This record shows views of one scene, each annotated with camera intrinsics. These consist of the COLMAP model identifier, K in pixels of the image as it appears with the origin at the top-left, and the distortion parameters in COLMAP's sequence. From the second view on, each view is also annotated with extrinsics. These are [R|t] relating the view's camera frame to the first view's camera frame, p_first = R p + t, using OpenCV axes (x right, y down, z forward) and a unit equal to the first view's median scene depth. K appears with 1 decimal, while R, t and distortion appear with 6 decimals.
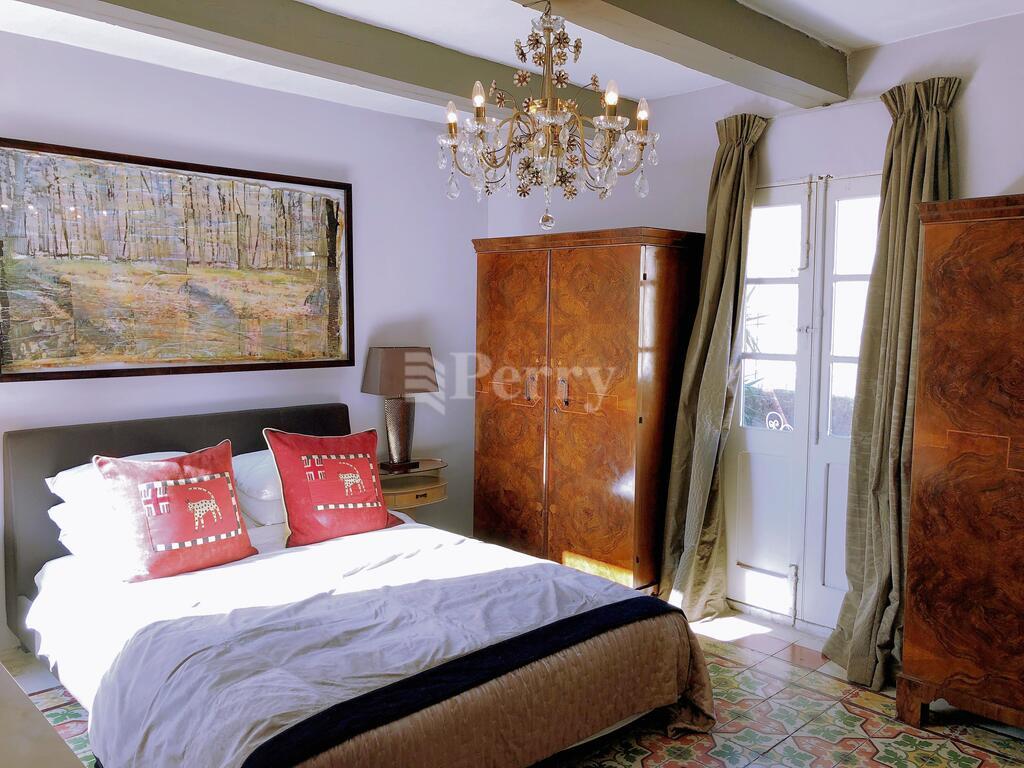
lens RADIAL K [[834.2, 0, 502.2], [0, 834.2, 381.7], [0, 0, 1]] dist [0.069093, -0.077650]
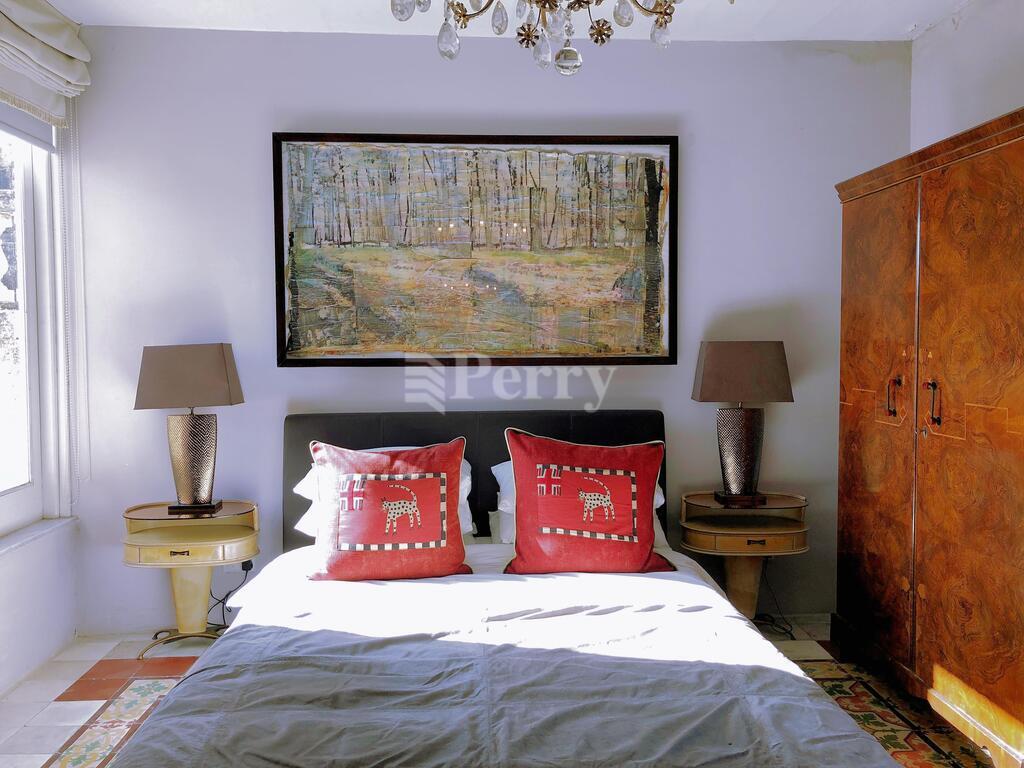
lens RADIAL K [[834.2, 0, 502.2], [0, 834.2, 381.7], [0, 0, 1]] dist [0.069093, -0.077650]
pose [[0.761370, 0.018308, -0.648060, 0.252623], [-0.044852, 0.998694, -0.024481, 0.028841], [0.646765, 0.047706, 0.761196, 0.344969]]
